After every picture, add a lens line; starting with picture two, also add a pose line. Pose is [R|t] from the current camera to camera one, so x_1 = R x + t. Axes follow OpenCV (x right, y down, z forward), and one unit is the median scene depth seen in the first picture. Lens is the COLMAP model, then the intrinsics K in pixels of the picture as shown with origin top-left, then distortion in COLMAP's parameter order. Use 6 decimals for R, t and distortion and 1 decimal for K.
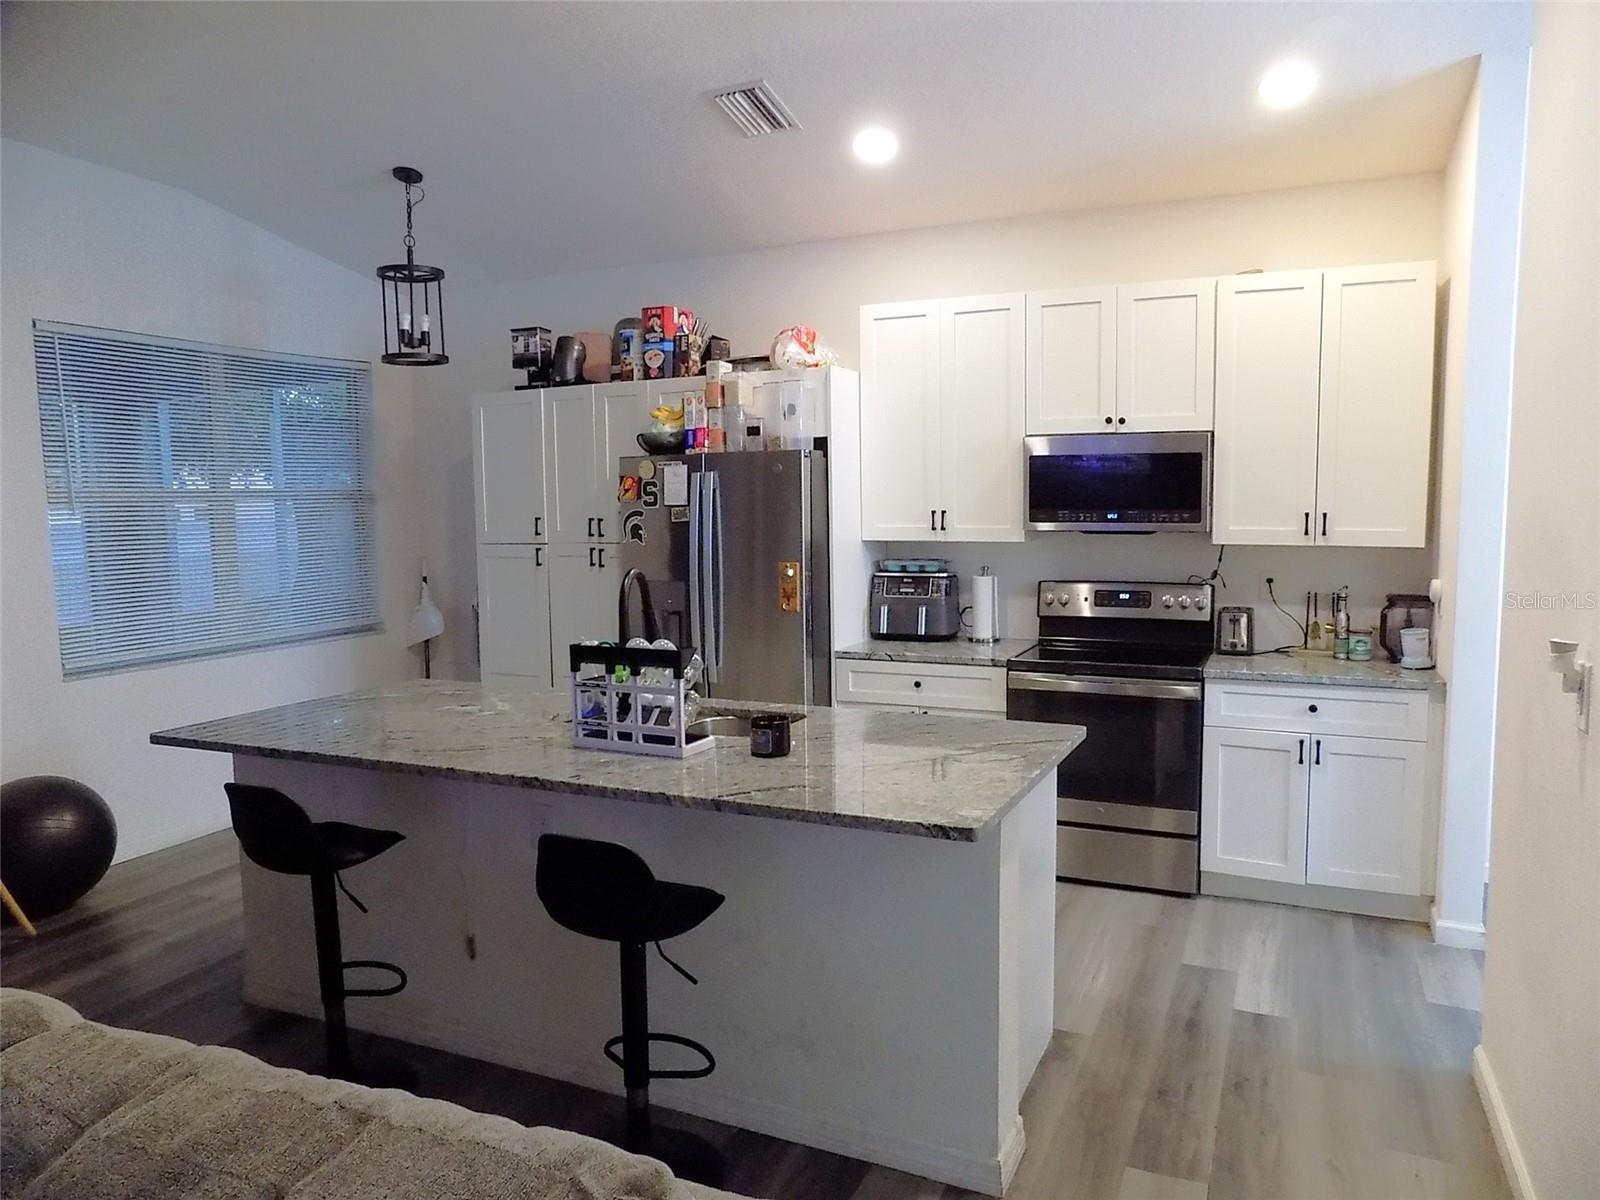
lens RADIAL K [[1066.5, 0, 800.1], [0, 1066.5, 608.2], [0, 0, 1]] dist [-0.039079, 0.002232]
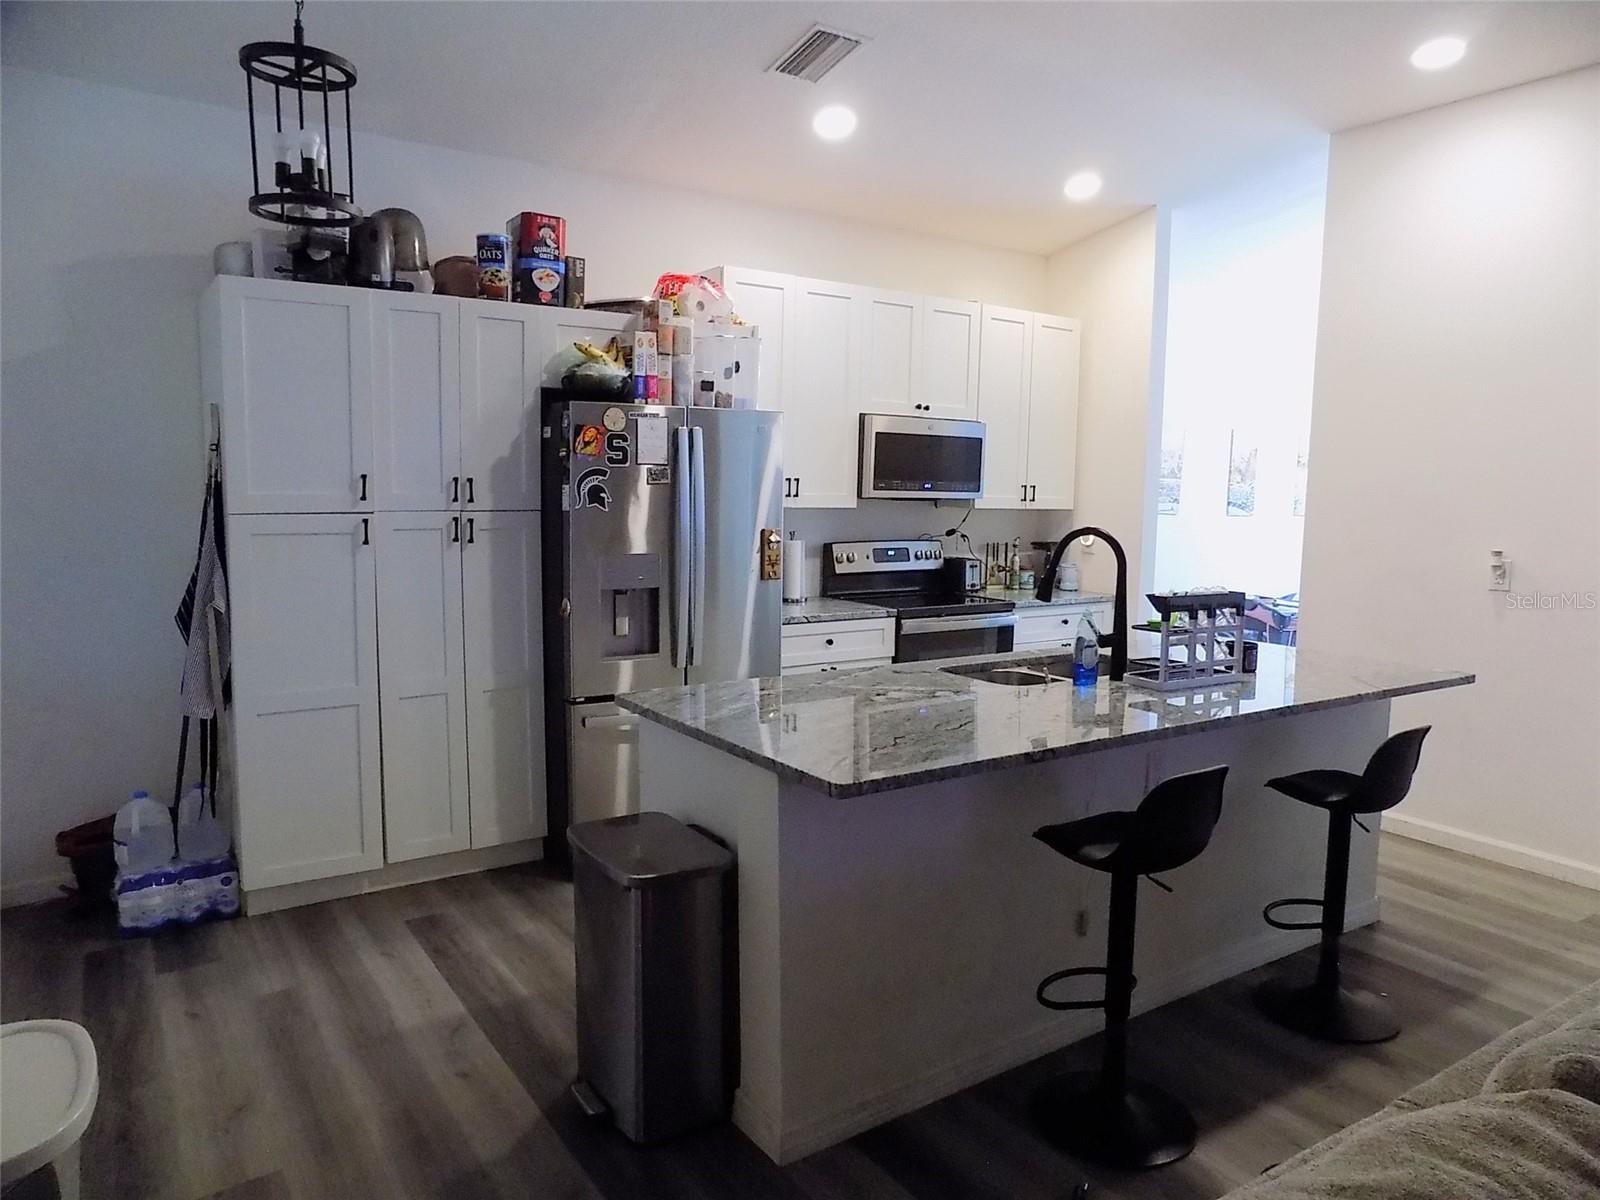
lens RADIAL K [[1066.5, 0, 799.4], [0, 1066.5, 598.7], [0, 0, 1]] dist [-0.039079, 0.002232]
pose [[0.528786, -0.070923, 0.845787, -0.768450], [0.062768, 0.997042, 0.044363, -0.019565], [-0.846431, 0.029630, 0.531673, 0.444433]]
